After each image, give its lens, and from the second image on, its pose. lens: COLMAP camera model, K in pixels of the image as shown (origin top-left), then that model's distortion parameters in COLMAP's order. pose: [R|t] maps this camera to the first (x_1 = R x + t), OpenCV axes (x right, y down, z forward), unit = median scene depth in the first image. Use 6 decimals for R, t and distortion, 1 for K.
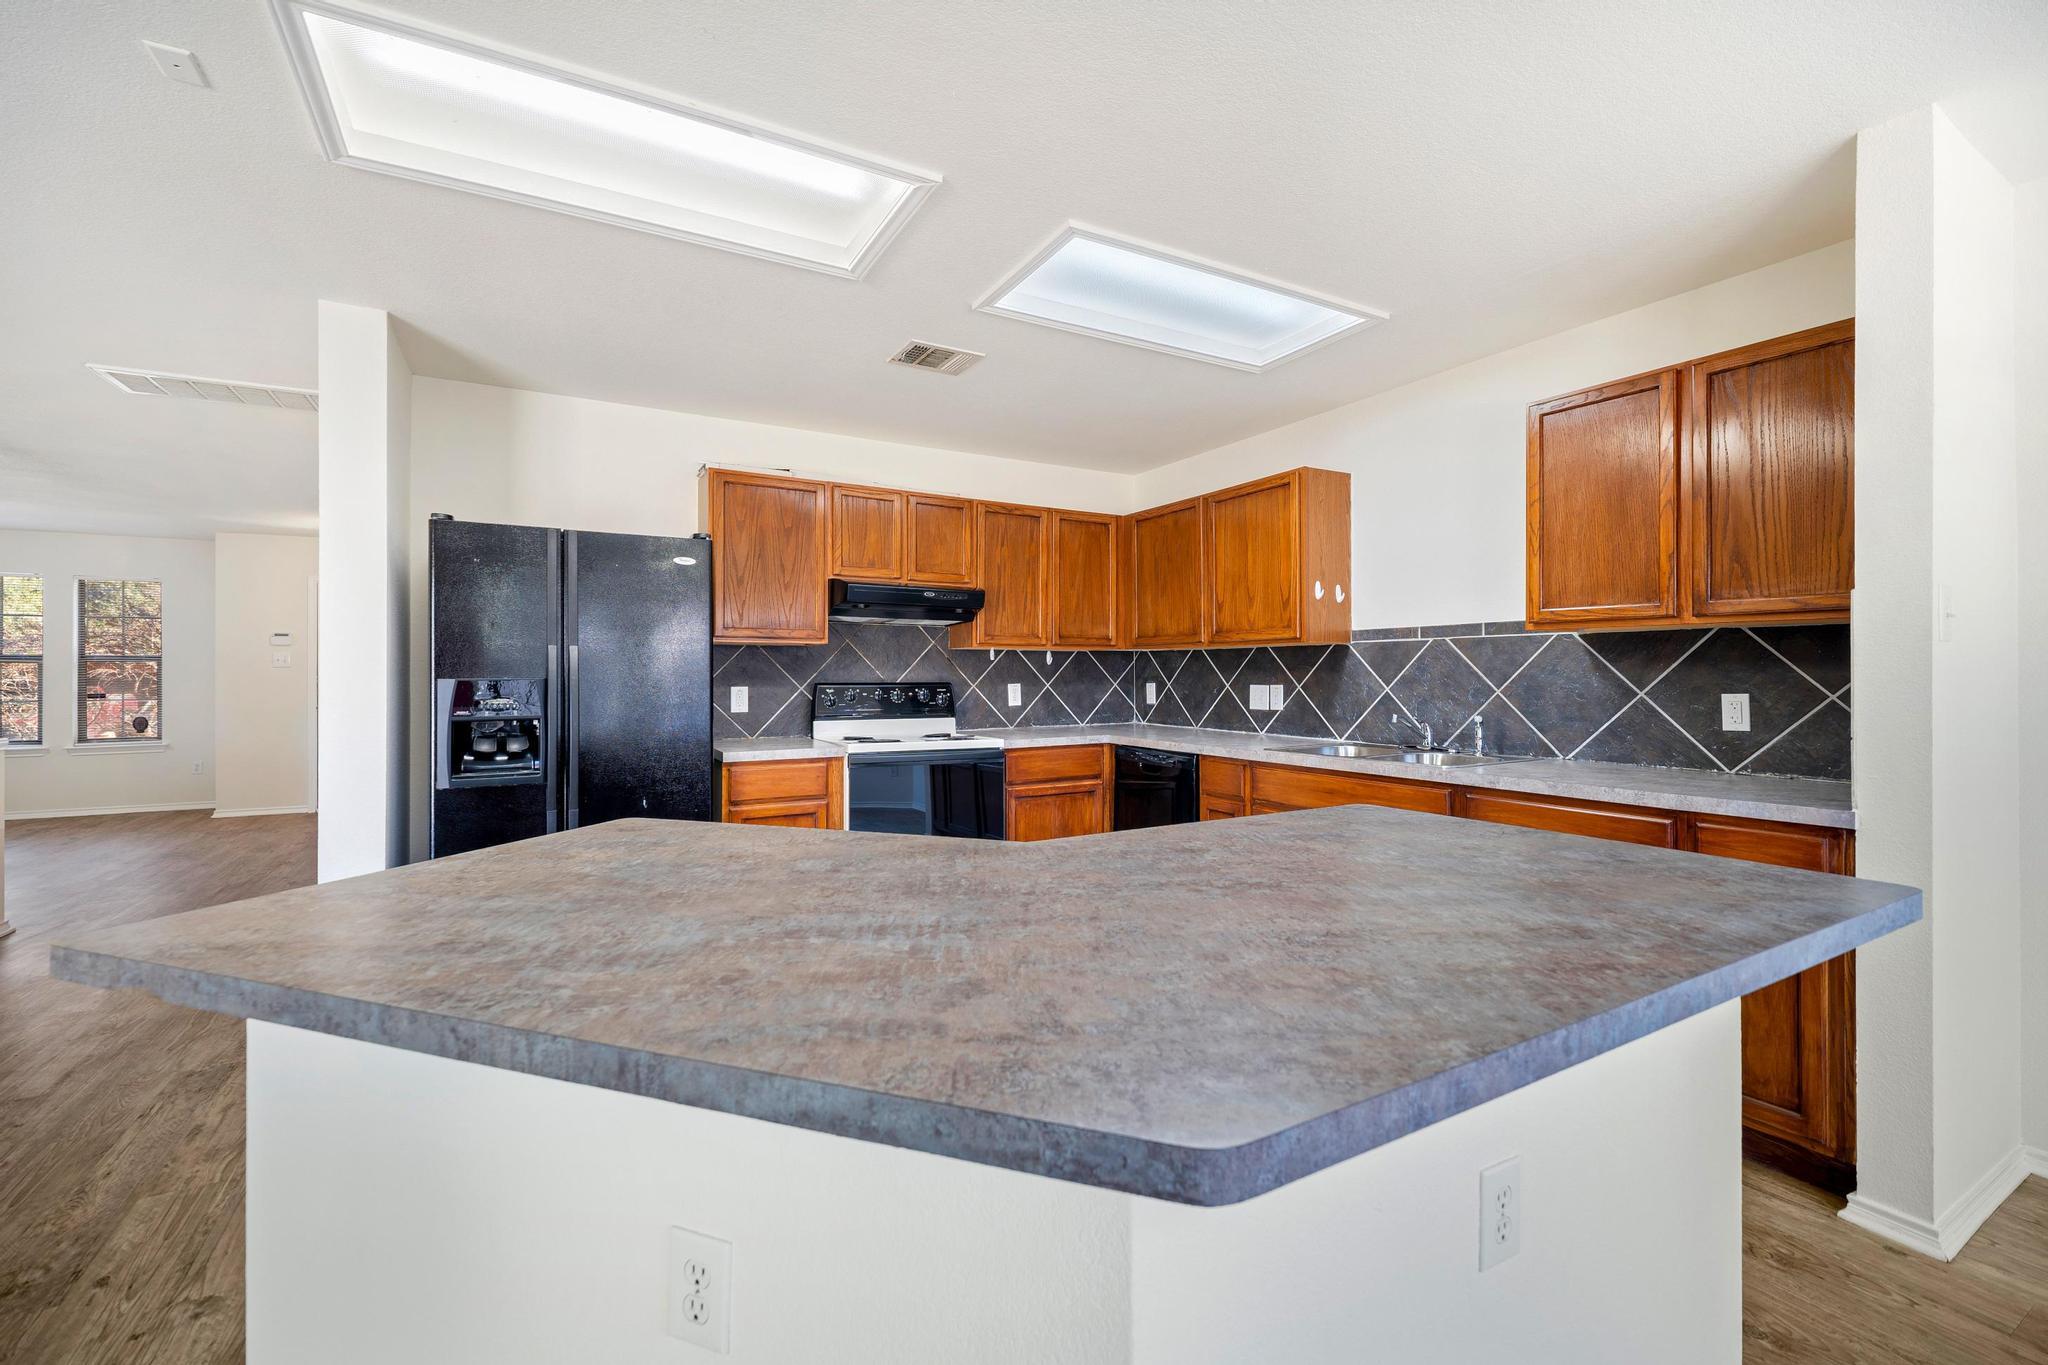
lens RADIAL K [[849.2, 0, 1007.8], [0, 849.2, 671.4], [0, 0, 1]] dist [0.009731, -0.001715]
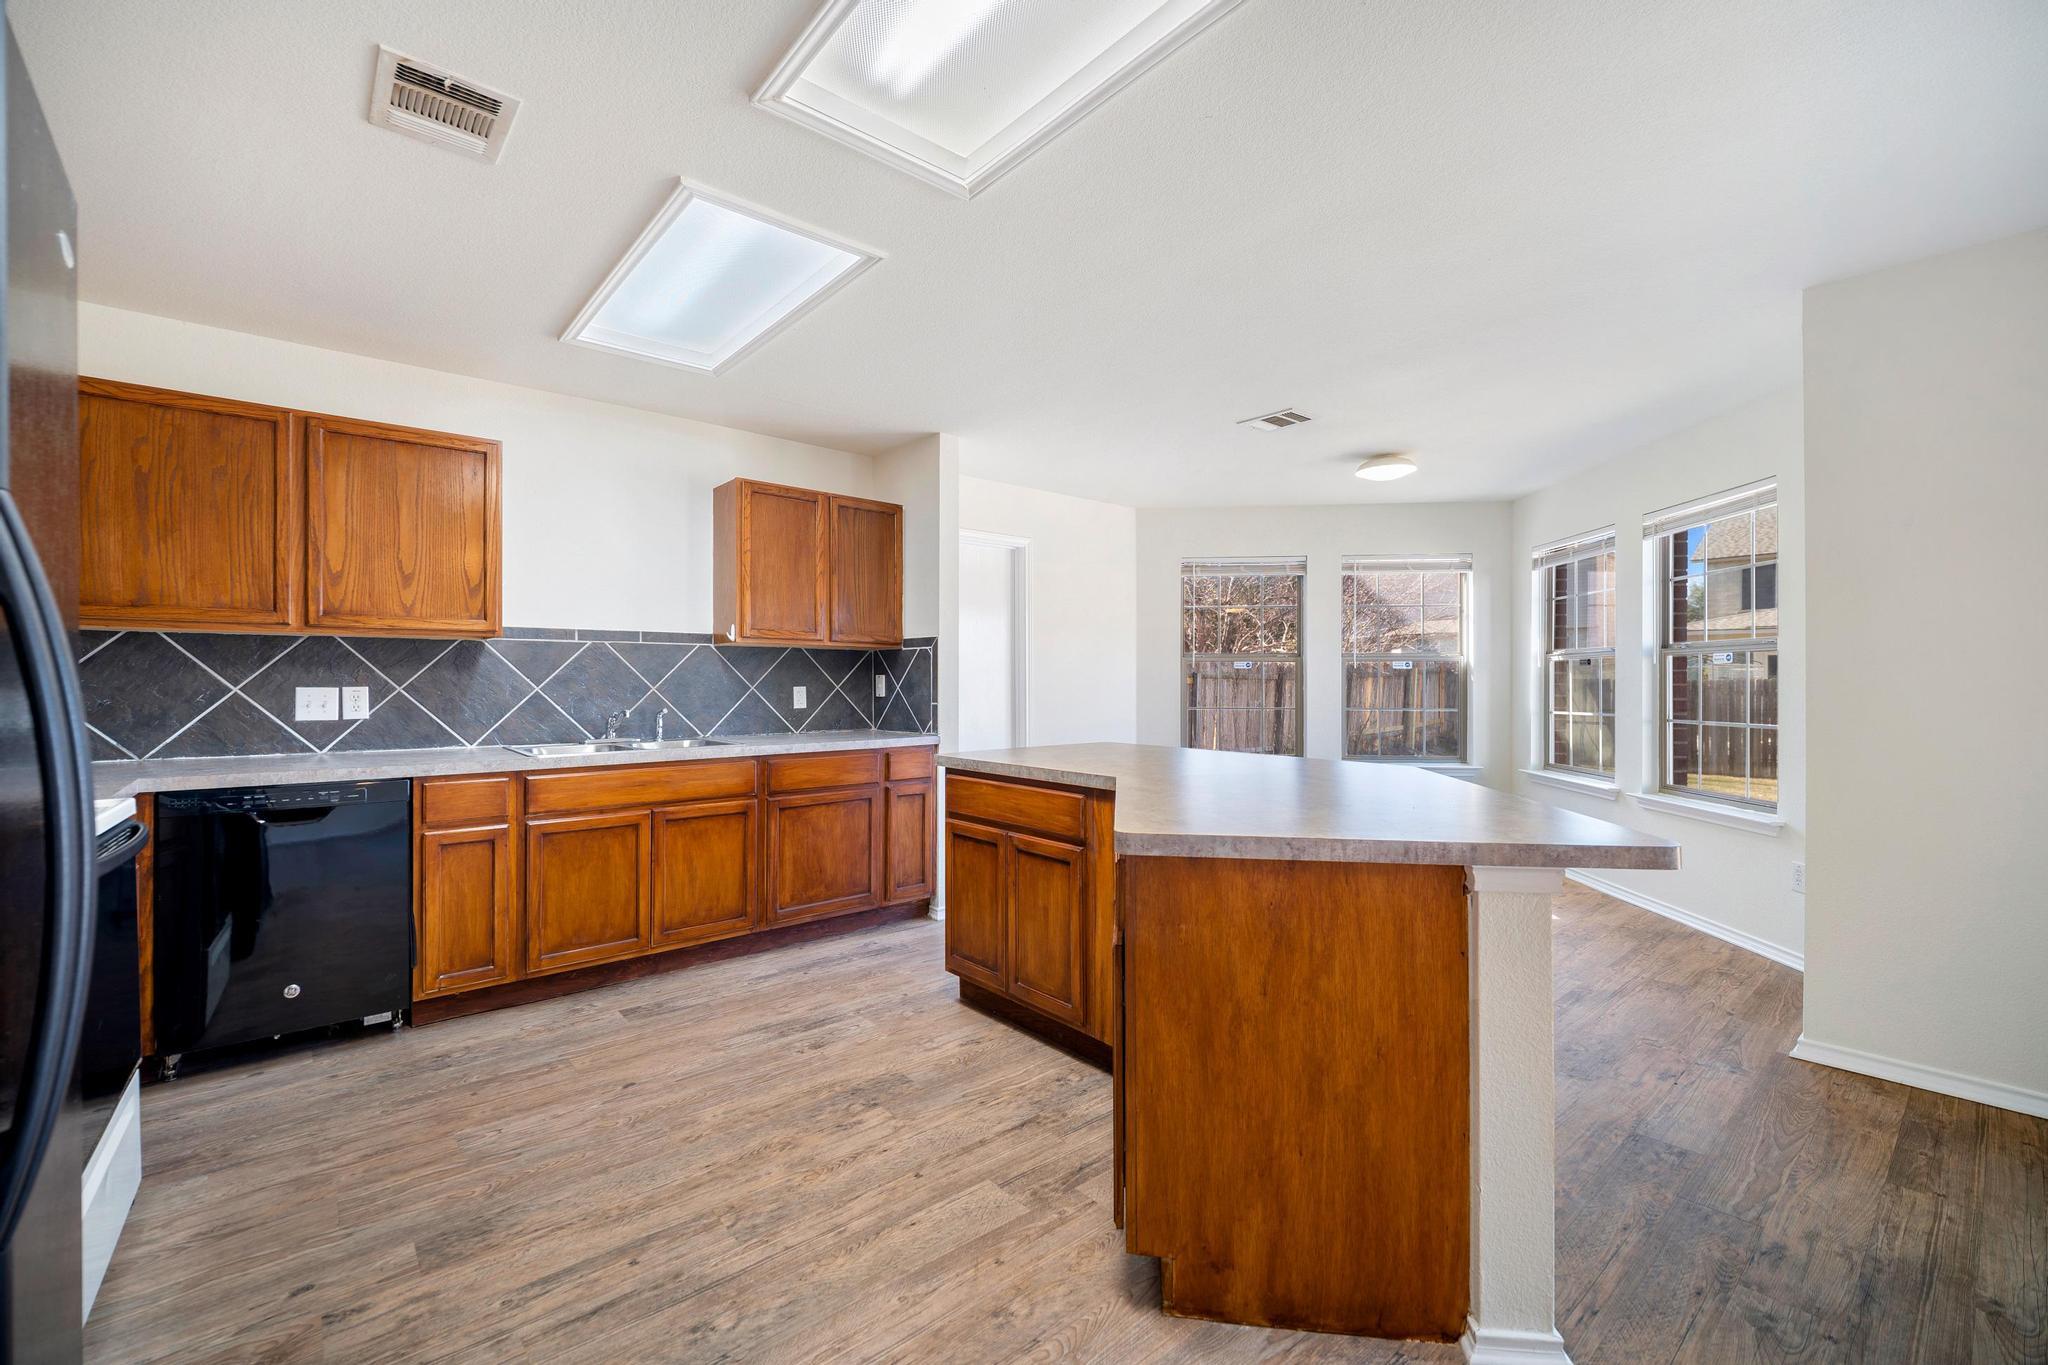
lens RADIAL K [[849.2, 0, 1006.3], [0, 849.2, 680.2], [0, 0, 1]] dist [0.009731, -0.001715]
pose [[-0.209685, -0.011023, 0.977707, -0.607294], [-0.011578, 0.999894, 0.008790, -0.003875], [-0.977700, -0.009477, -0.209790, 0.640605]]
